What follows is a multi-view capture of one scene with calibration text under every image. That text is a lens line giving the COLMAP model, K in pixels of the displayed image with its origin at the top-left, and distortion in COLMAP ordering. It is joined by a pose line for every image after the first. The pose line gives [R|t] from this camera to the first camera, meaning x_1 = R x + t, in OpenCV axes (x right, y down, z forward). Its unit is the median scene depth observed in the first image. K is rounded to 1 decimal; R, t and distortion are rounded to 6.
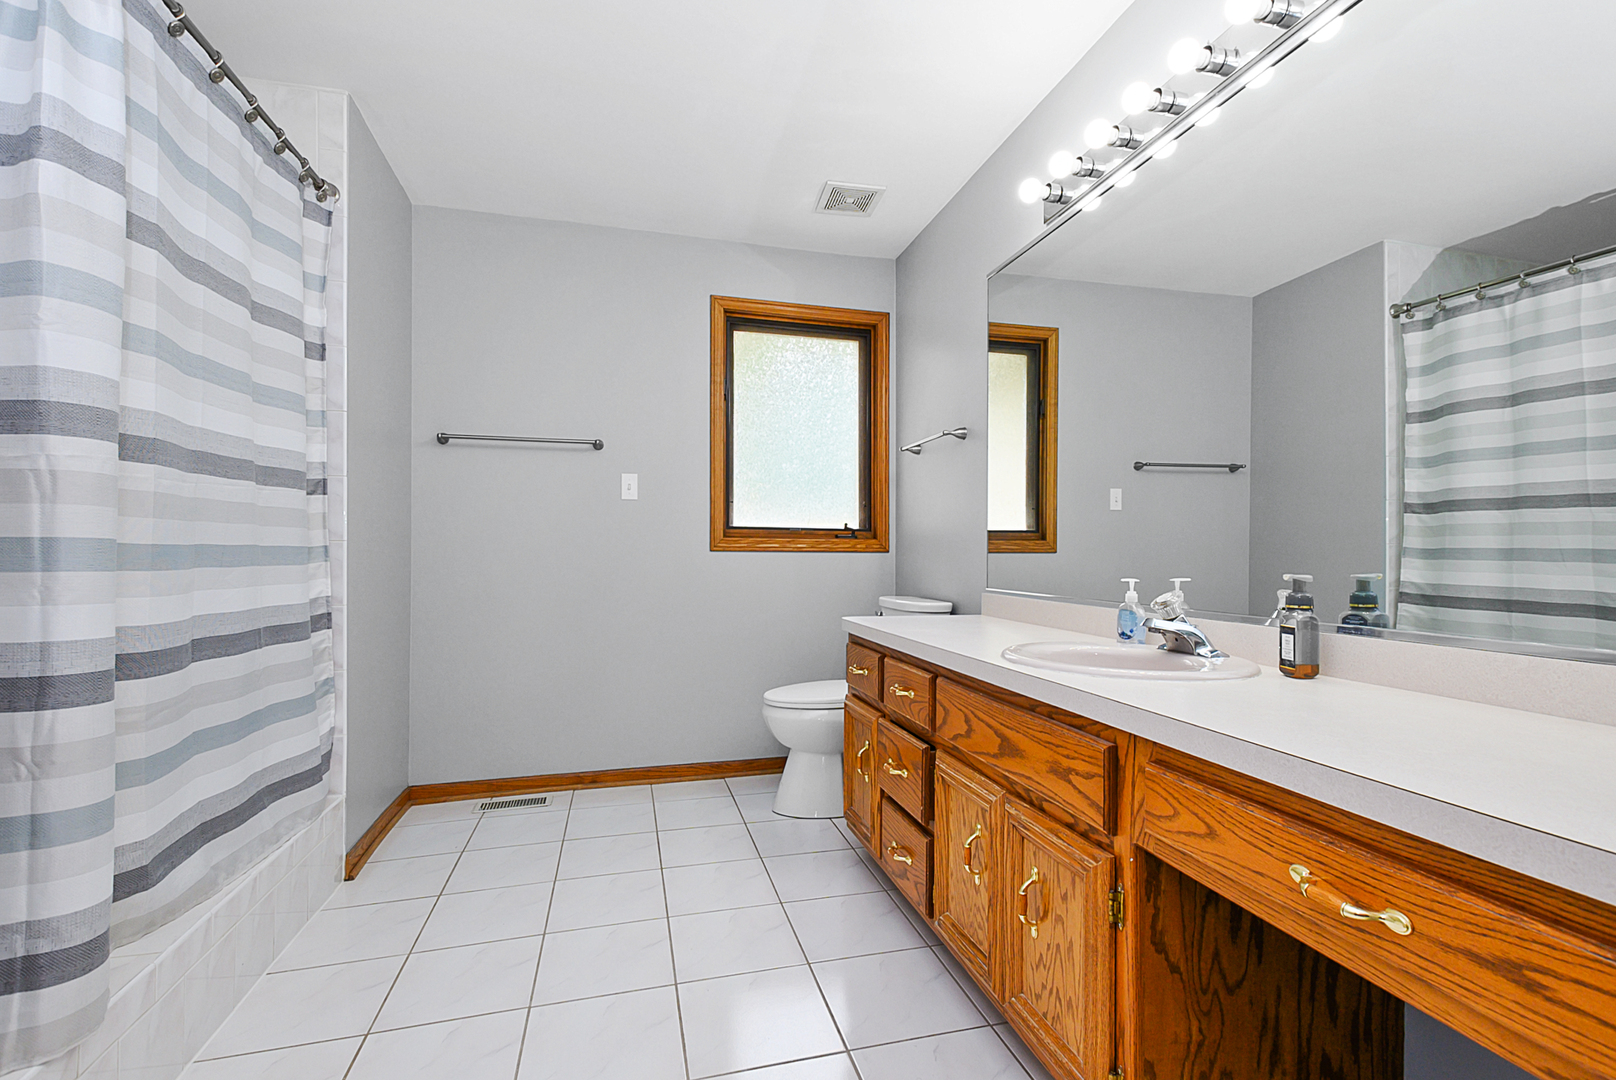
lens RADIAL K [[717.2, 0, 810.6], [0, 717.2, 546.8], [0, 0, 1]] dist [0.009053, -0.001938]
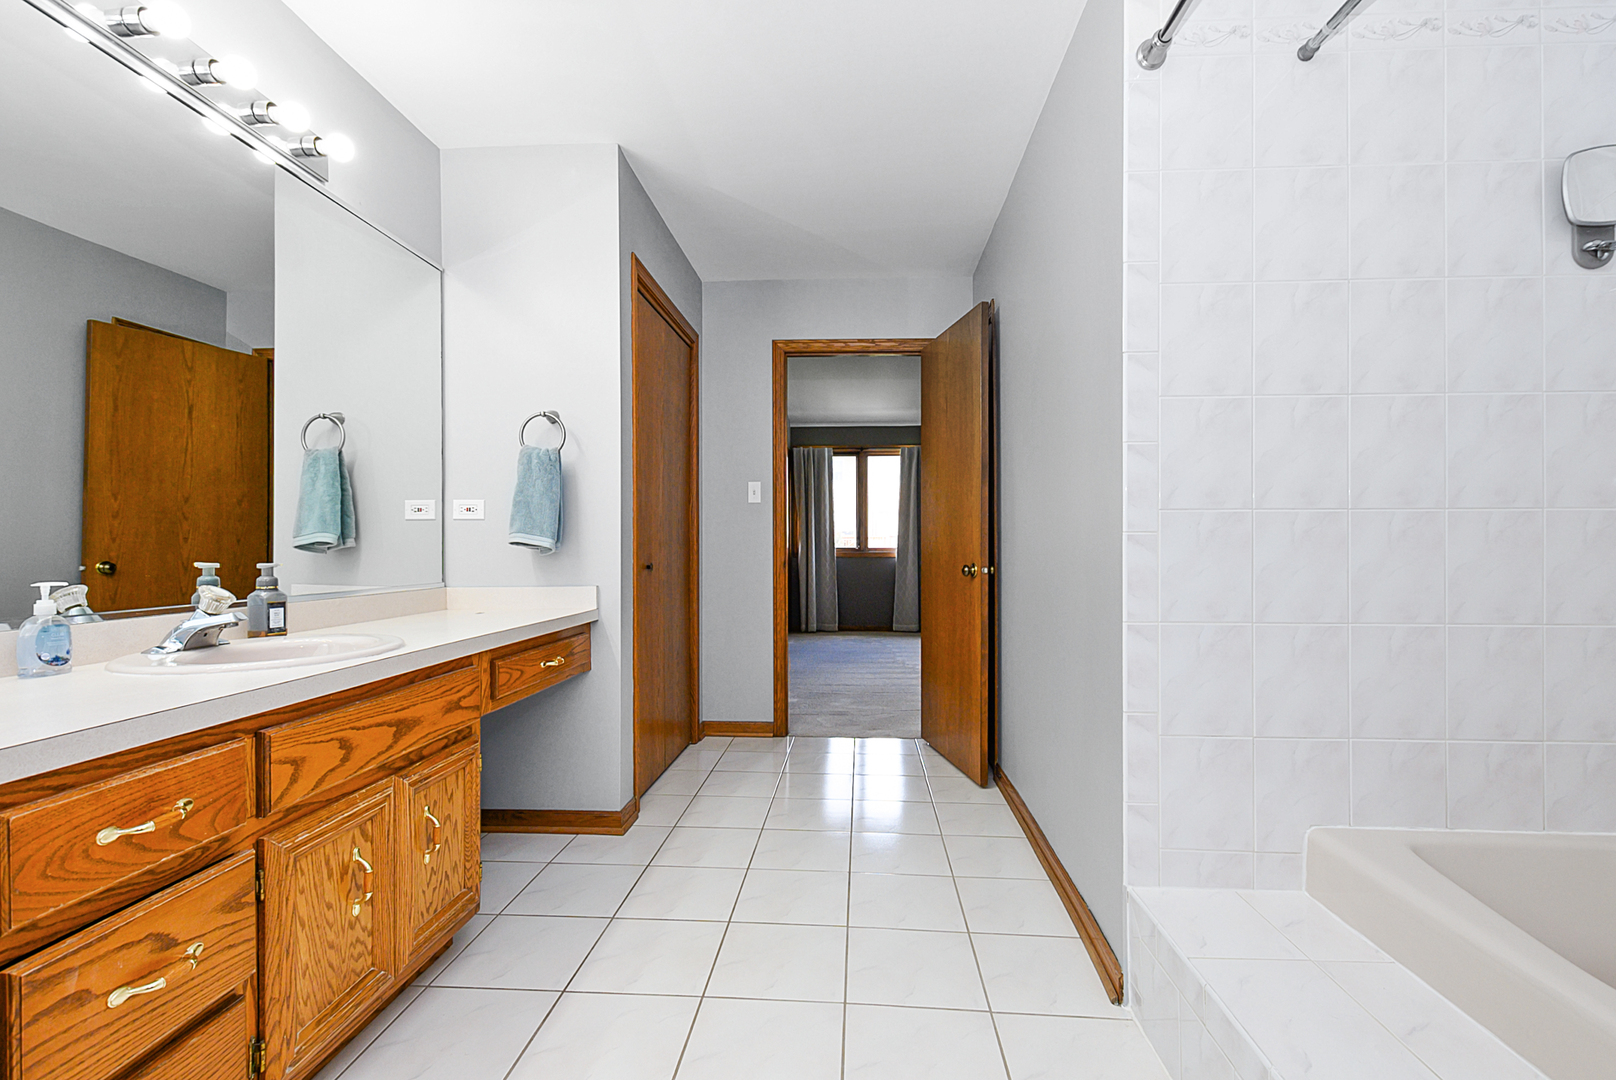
lens RADIAL K [[717.2, 0, 809.3], [0, 717.2, 543.7], [0, 0, 1]] dist [0.009053, -0.001938]
pose [[-0.944709, -0.000133, 0.327909, -0.633100], [-0.004289, 0.999919, -0.011952, 0.013610], [-0.327881, -0.012698, -0.944634, 1.766381]]
